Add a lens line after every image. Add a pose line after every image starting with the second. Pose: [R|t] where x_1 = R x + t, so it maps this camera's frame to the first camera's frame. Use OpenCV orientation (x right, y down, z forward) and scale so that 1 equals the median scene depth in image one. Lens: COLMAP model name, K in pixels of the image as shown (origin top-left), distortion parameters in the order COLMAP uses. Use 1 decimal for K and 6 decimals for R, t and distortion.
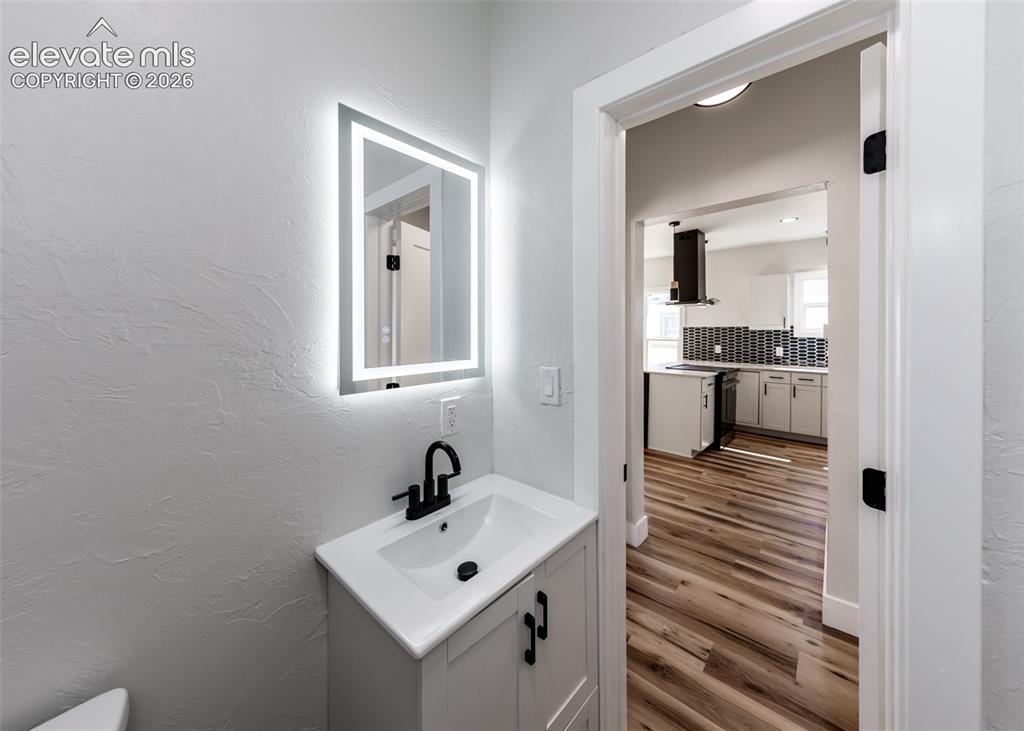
lens RADIAL K [[371.3, 0, 510.8], [0, 371.3, 327.6], [0, 0, 1]] dist [-0.000677, -0.000055]
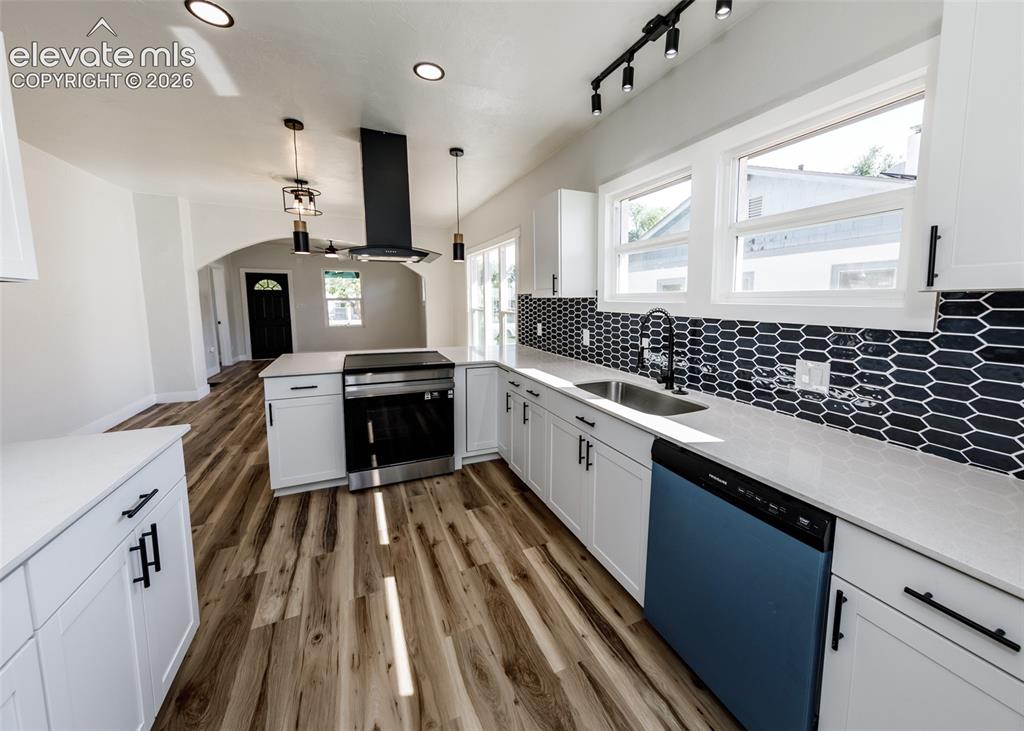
lens RADIAL K [[381.7, 0, 519.9], [0, 381.7, 337.3], [0, 0, 1]] dist [0.002604, 0.000061]
pose [[0.909271, 0.041774, -0.414102, 0.965133], [0.001358, 0.994647, 0.103319, 0.006240], [0.416202, -0.094508, 0.904347, 0.495268]]
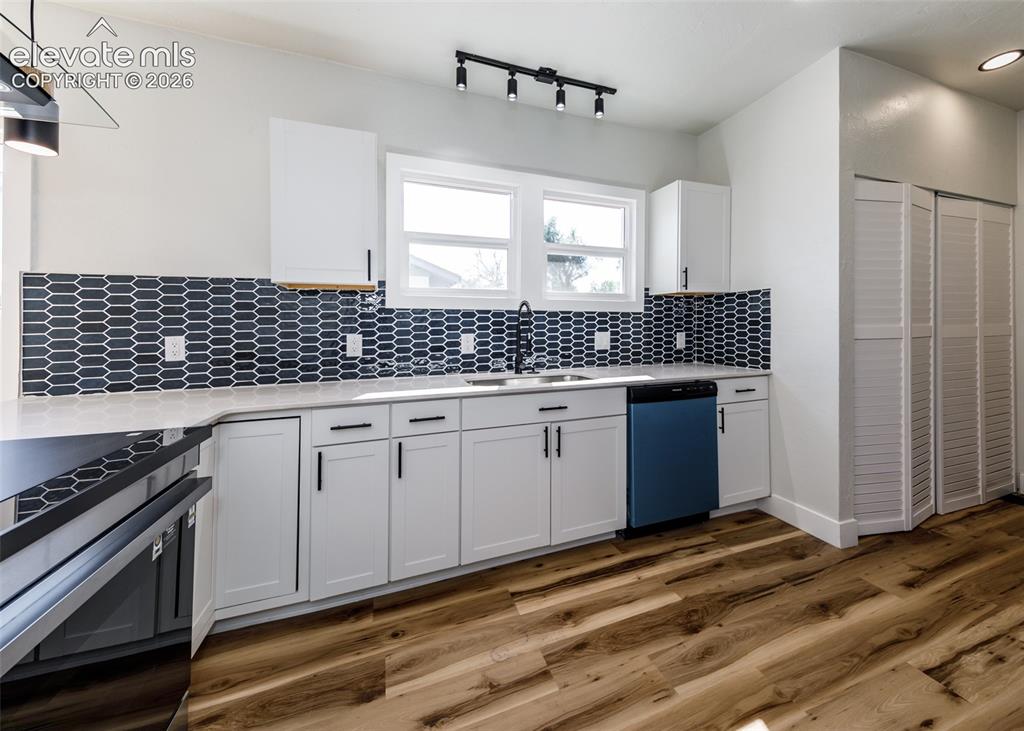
lens RADIAL K [[389.2, 0, 538.9], [0, 389.2, 325.0], [0, 0, 1]] dist [0.002584, 0.000149]
pose [[0.453833, -0.000576, 0.891087, 0.494732], [0.006210, 0.999978, -0.002516, 0.050313], [-0.891065, 0.006675, 0.453827, 0.709664]]
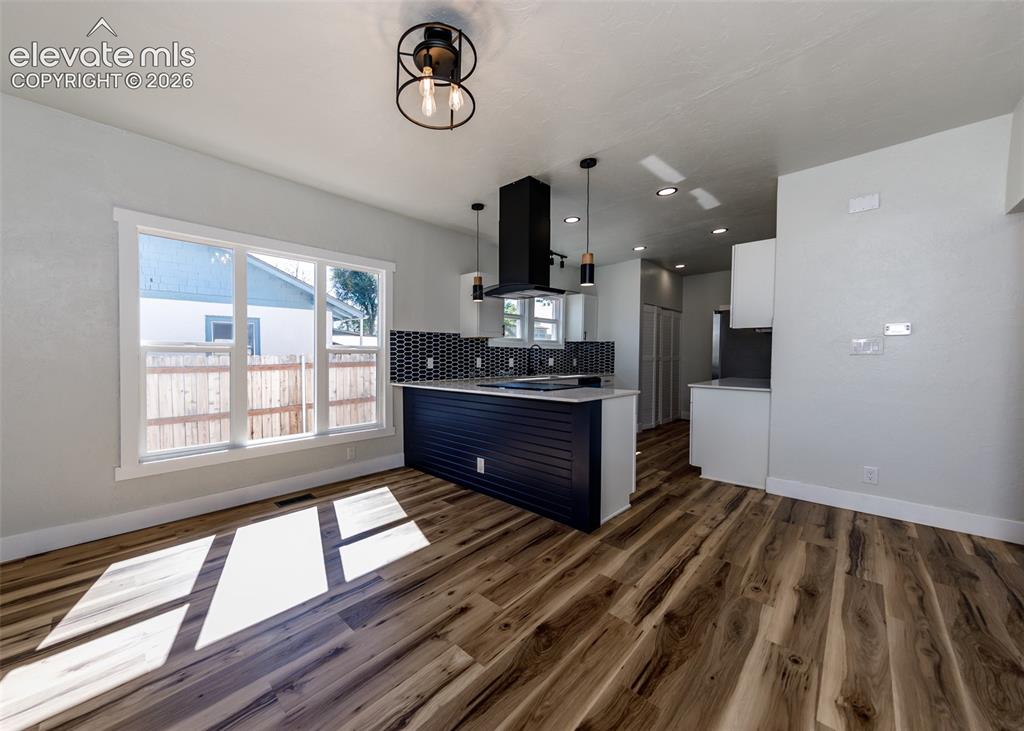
lens RADIAL K [[380.0, 0, 489.9], [0, 380.0, 361.0], [0, 0, 1]] dist [0.001971, 0.000240]
pose [[0.047885, -0.018800, 0.998676, -0.212857], [-0.007631, 0.999787, 0.019187, 0.047537], [-0.998824, -0.008540, 0.047731, 1.032367]]
